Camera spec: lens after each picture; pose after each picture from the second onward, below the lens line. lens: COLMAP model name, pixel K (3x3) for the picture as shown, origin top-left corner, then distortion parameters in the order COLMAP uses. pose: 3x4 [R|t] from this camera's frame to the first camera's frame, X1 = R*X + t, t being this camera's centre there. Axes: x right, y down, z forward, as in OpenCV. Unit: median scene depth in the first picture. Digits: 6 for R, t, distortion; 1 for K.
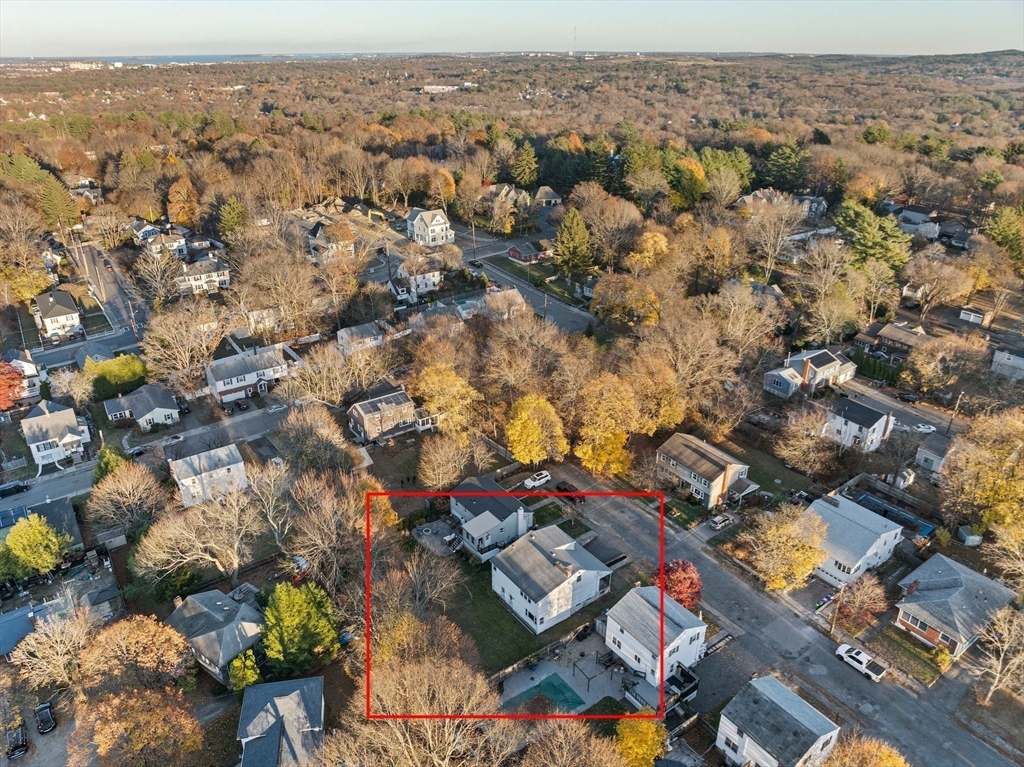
lens RADIAL K [[720.1, 0, 507.5], [0, 720.1, 383.9], [0, 0, 1]] dist [-0.047993, 0.017189]
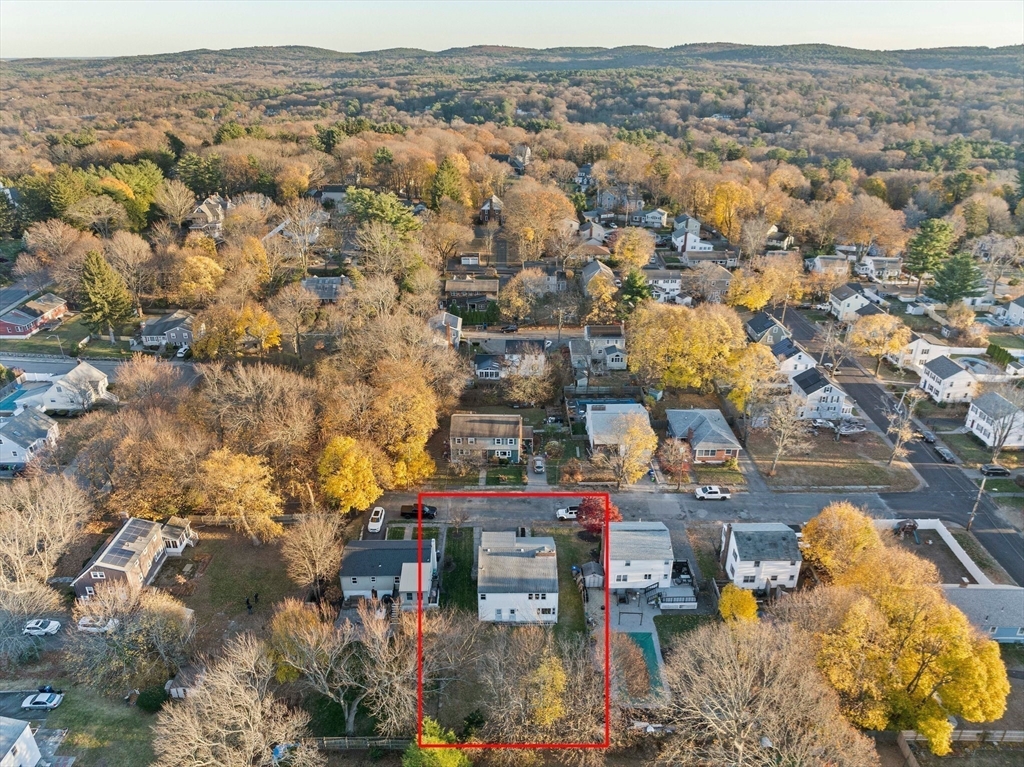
lens RADIAL K [[720.1, 0, 509.0], [0, 720.1, 384.3], [0, 0, 1]] dist [-0.047993, 0.017189]
pose [[0.576214, -0.349236, 0.738926, -0.301570], [0.350383, 0.922366, 0.162706, -0.073194], [-0.738383, 0.165153, 0.653846, 0.155288]]
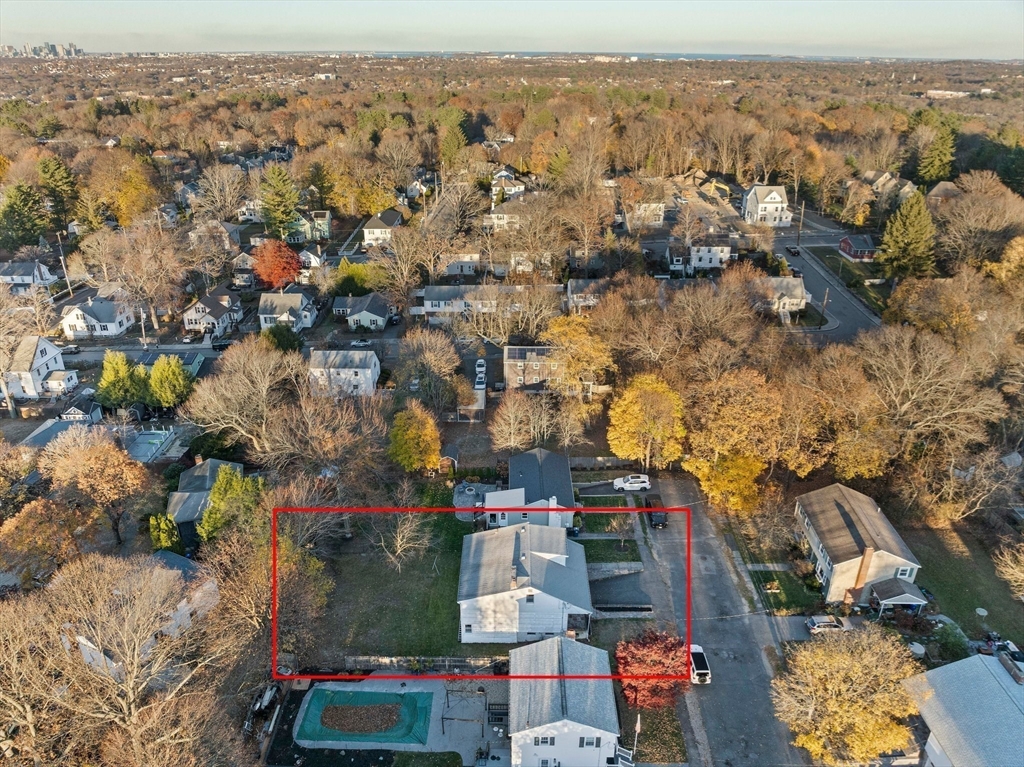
lens RADIAL K [[720.1, 0, 510.3], [0, 720.1, 388.1], [0, 0, 1]] dist [-0.047993, 0.017189]
pose [[0.809802, 0.255571, -0.528115, 0.200865], [-0.253184, 0.964237, 0.078396, 0.004637], [0.529263, 0.070224, 0.845547, 0.167817]]
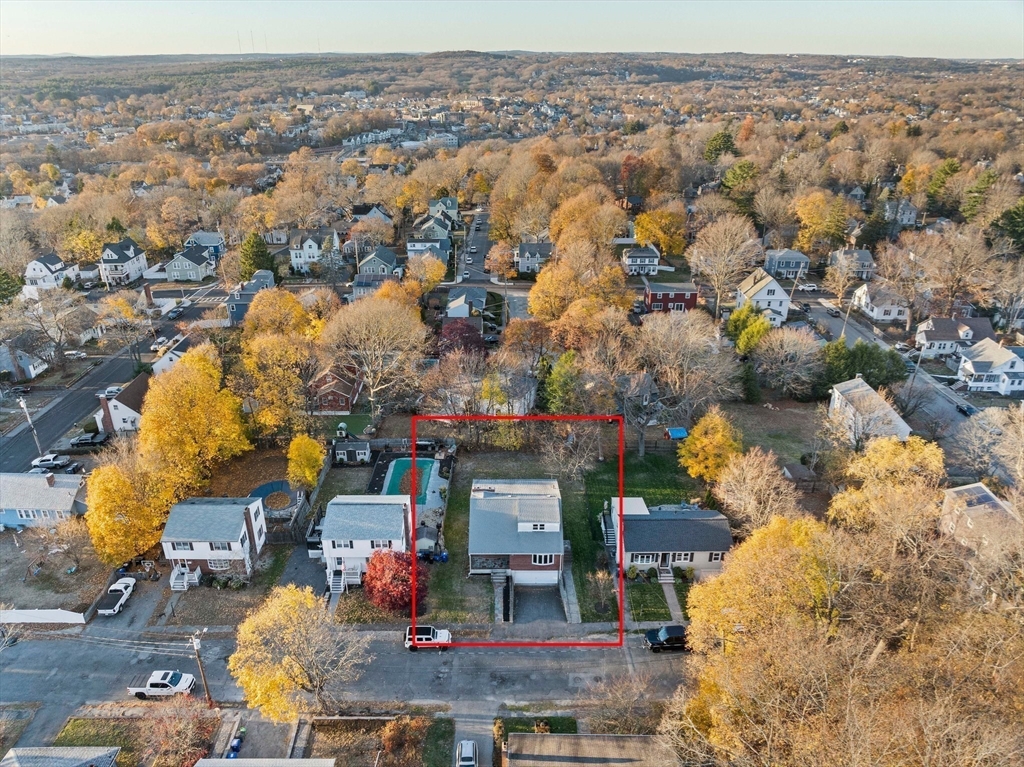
lens RADIAL K [[720.1, 0, 506.1], [0, 720.1, 384.6], [0, 0, 1]] dist [-0.047993, 0.017189]
pose [[-0.580078, 0.344559, -0.738098, 0.325588], [-0.346470, 0.715708, 0.606400, -0.188422], [0.737203, 0.607488, -0.295787, 0.577711]]
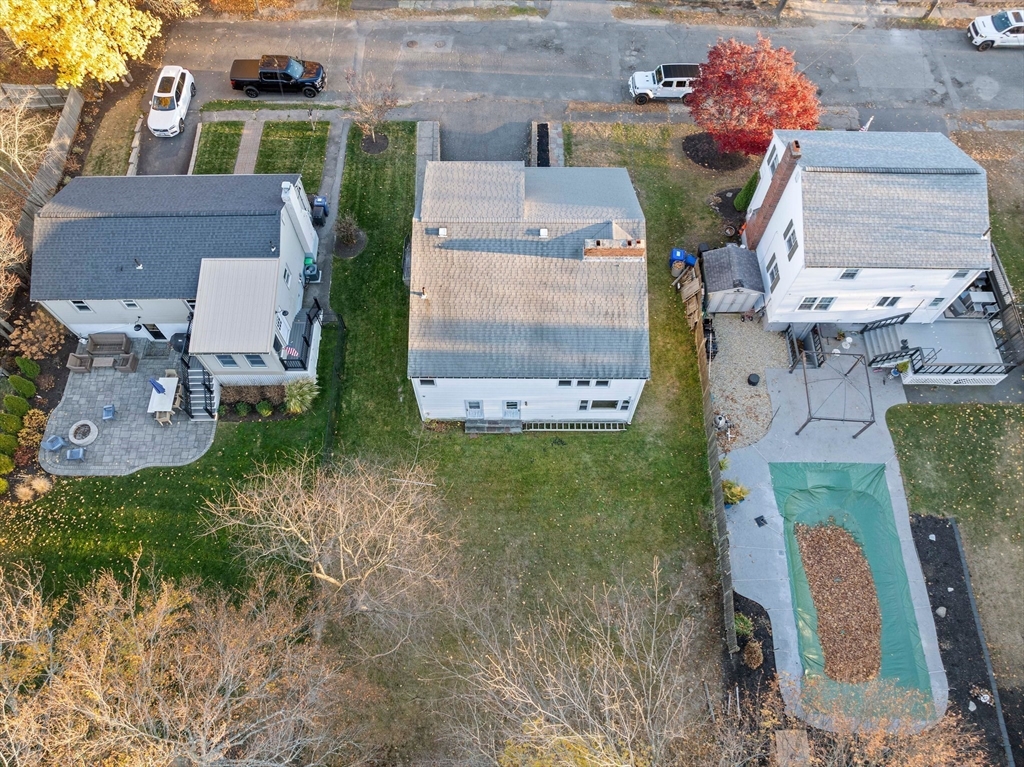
lens RADIAL K [[720.1, 0, 505.5], [0, 720.1, 386.7], [0, 0, 1]] dist [-0.047993, 0.017189]
pose [[0.586497, -0.724424, 0.362259, -0.058608], [0.349269, 0.629742, 0.693856, 0.022280], [-0.730775, -0.280419, 0.622361, 0.387392]]
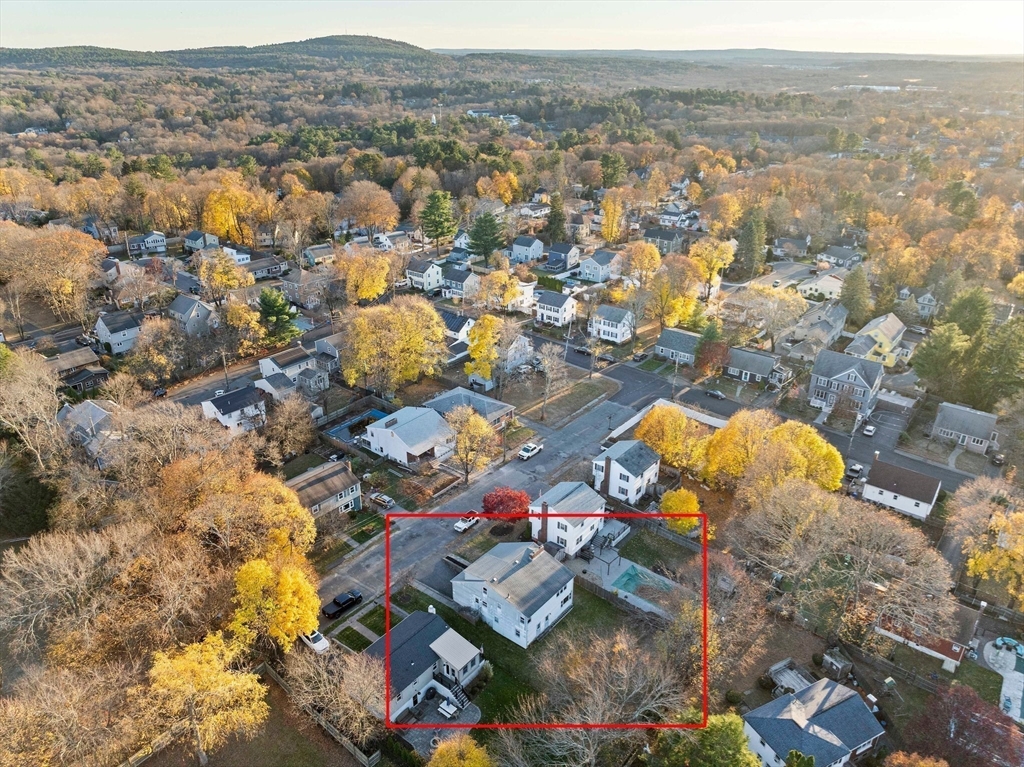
lens RADIAL K [[720.1, 0, 510.1], [0, 720.1, 377.0], [0, 0, 1]] dist [-0.047993, 0.017189]
pose [[-0.272516, -0.401212, 0.874508, -0.343498], [0.406972, 0.775531, 0.482624, -0.217673], [-0.871842, 0.487423, -0.048062, 0.459789]]
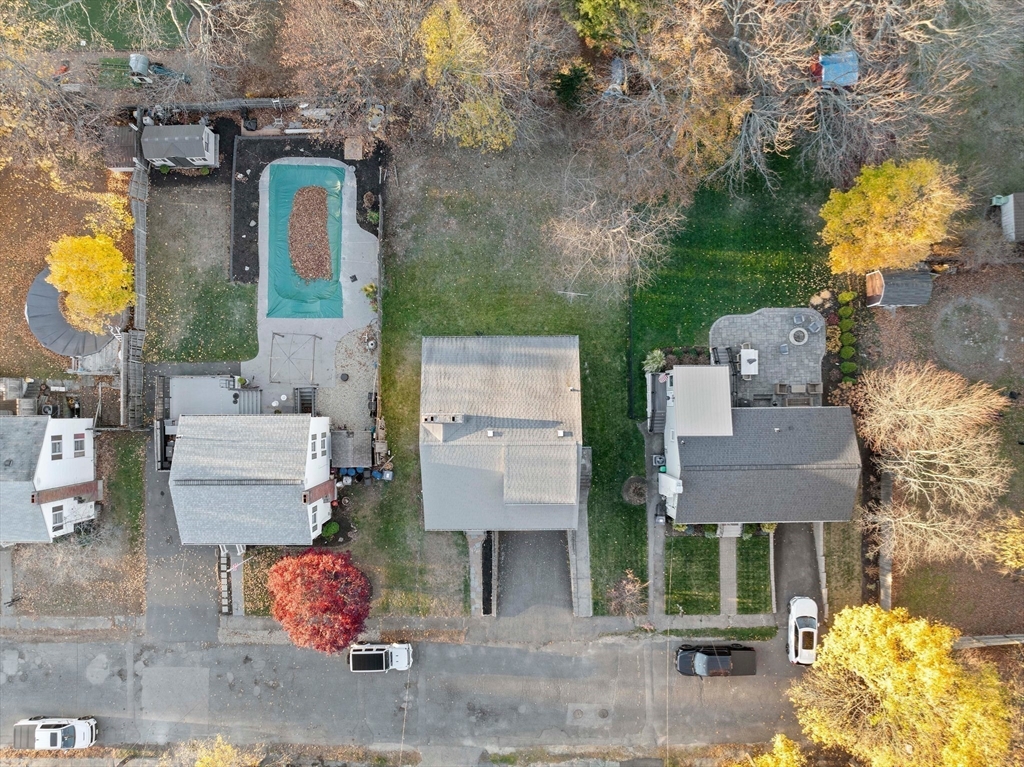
lens RADIAL K [[720.1, 0, 510.9], [0, 720.1, 402.8], [0, 0, 1]] dist [-0.047993, 0.017189]
pose [[-0.575925, 0.817503, 0.000107, 0.019387], [-0.353911, -0.249446, 0.901401, -0.095685], [0.736924, 0.519102, 0.432985, 0.390649]]
